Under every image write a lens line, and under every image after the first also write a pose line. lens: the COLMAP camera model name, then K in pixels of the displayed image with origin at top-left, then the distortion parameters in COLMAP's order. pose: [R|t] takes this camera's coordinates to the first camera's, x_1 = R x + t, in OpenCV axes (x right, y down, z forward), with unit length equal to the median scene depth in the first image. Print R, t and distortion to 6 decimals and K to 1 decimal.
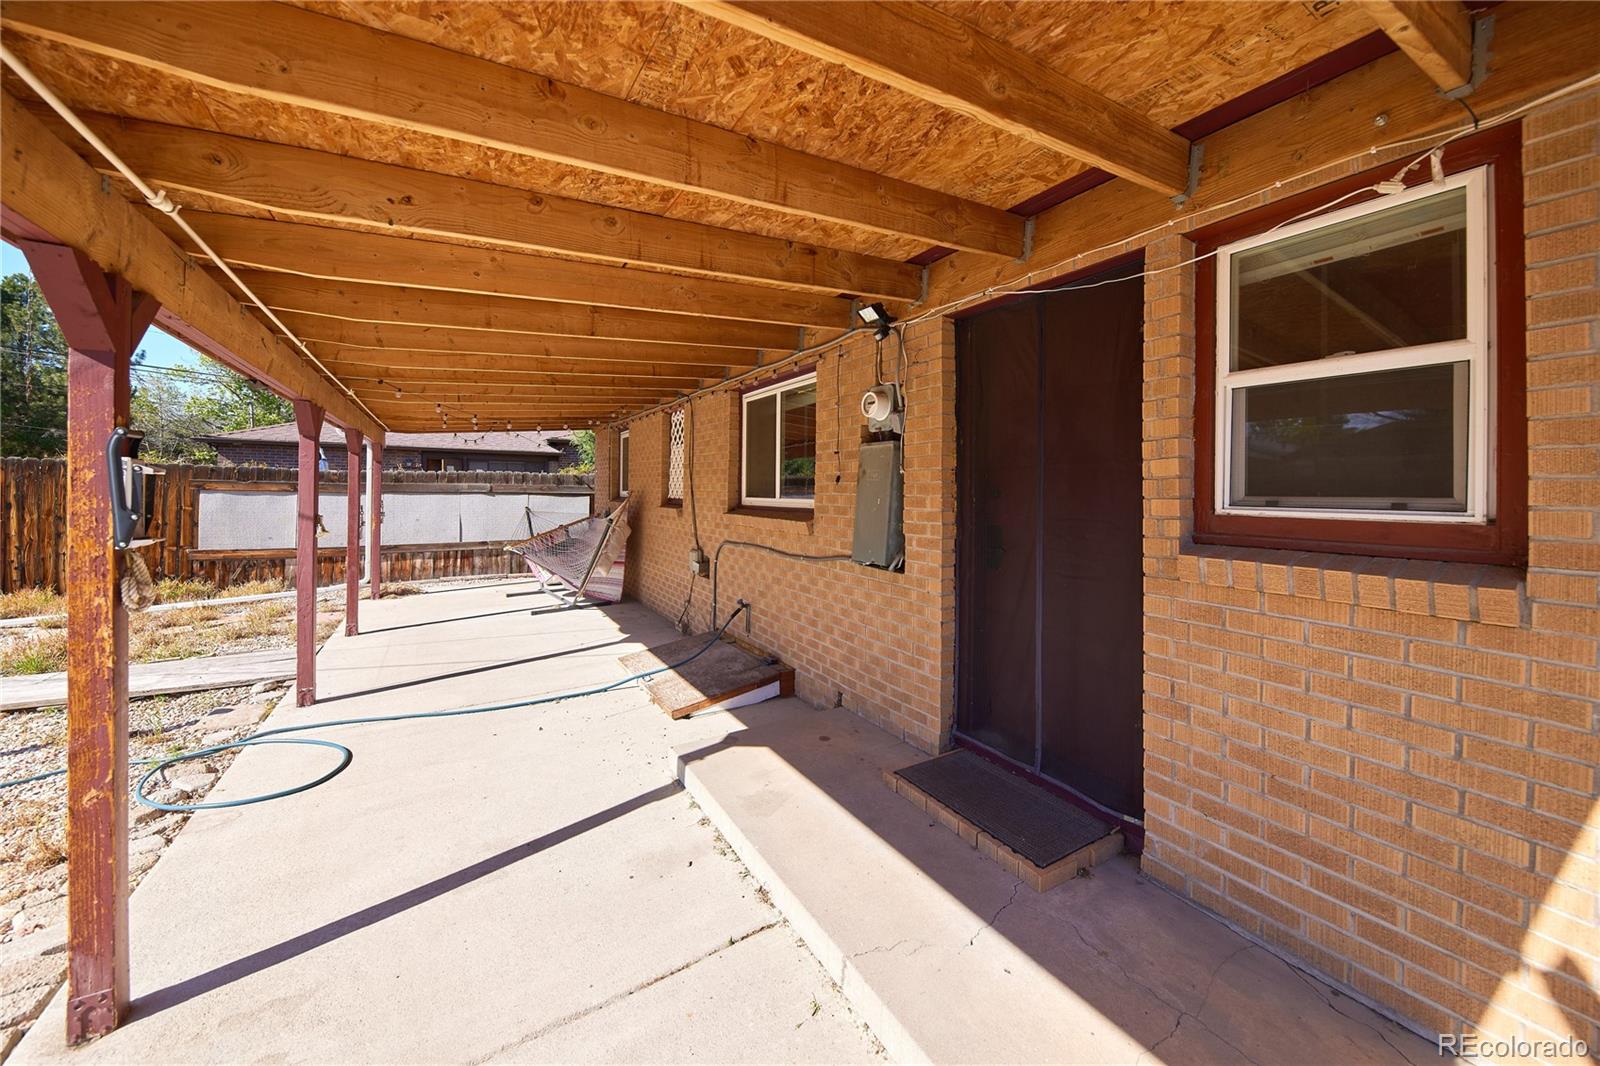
lens RADIAL K [[577.8, 0, 806.2], [0, 577.8, 488.6], [0, 0, 1]] dist [0.005721, -0.001689]
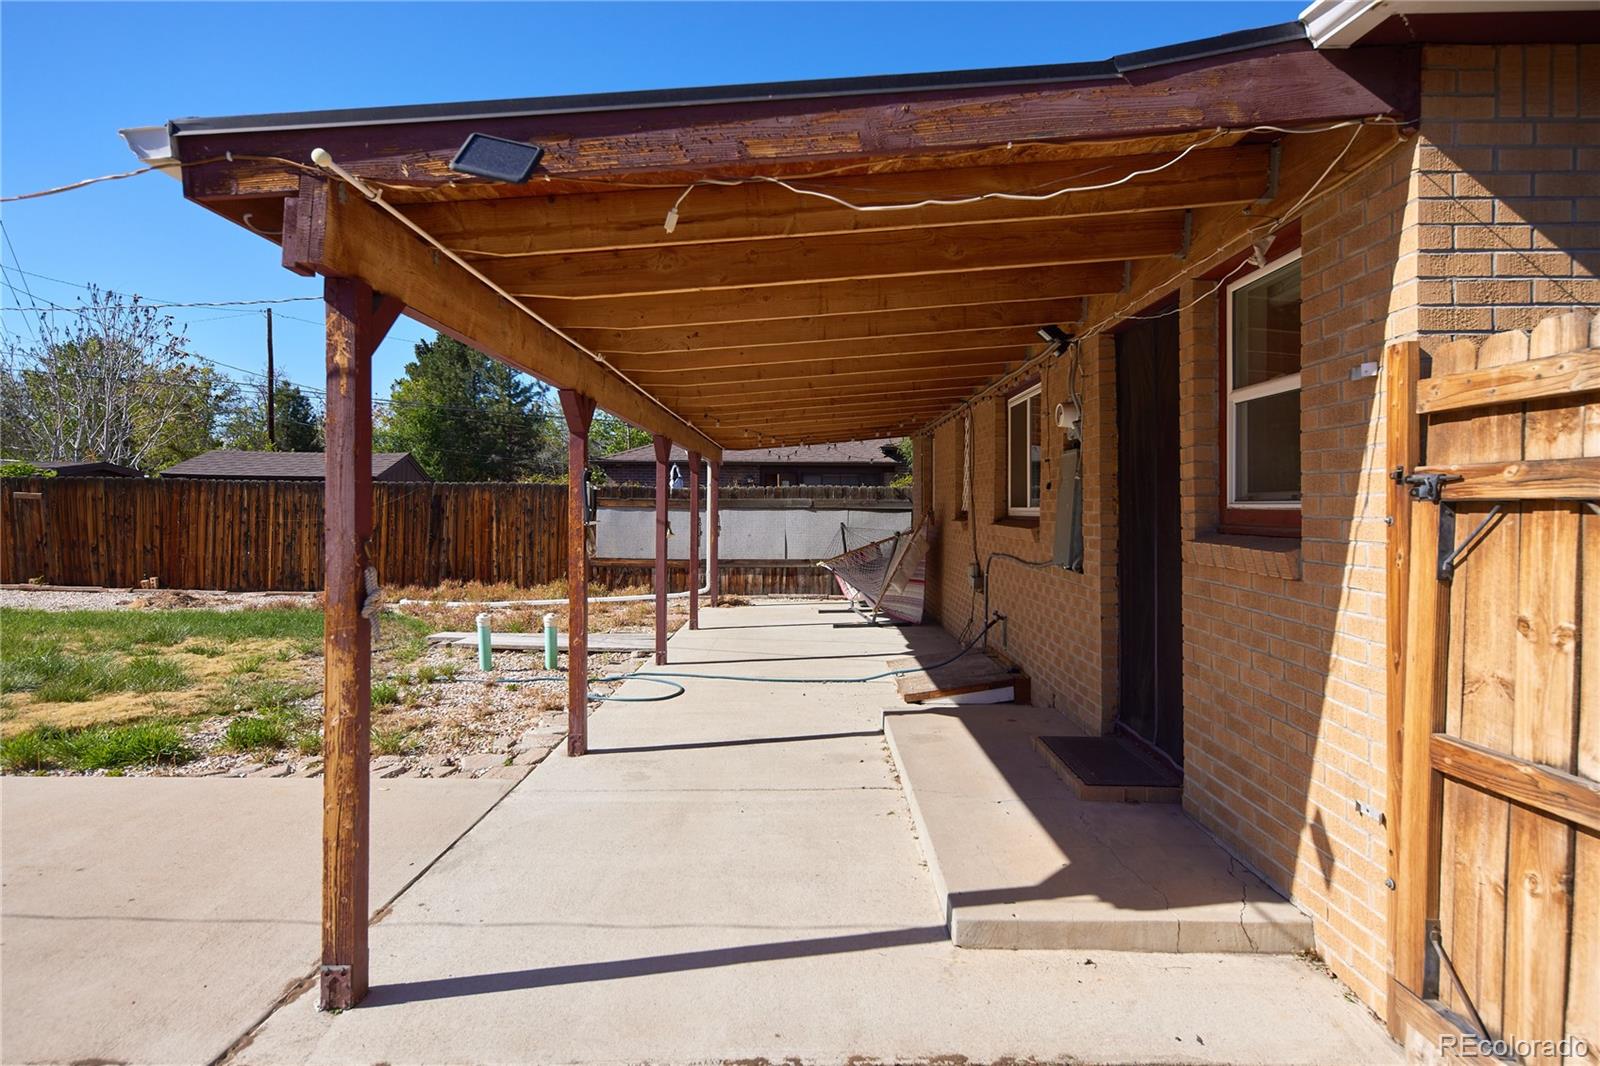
lens RADIAL K [[842.3, 0, 789.5], [0, 842.3, 496.1], [0, 0, 1]] dist [0.025028, -0.001032]
pose [[0.840518, -0.013189, -0.541623, 0.265049], [0.006030, 0.999869, -0.014990, 0.011618], [0.541750, 0.009333, 0.840488, -0.283839]]
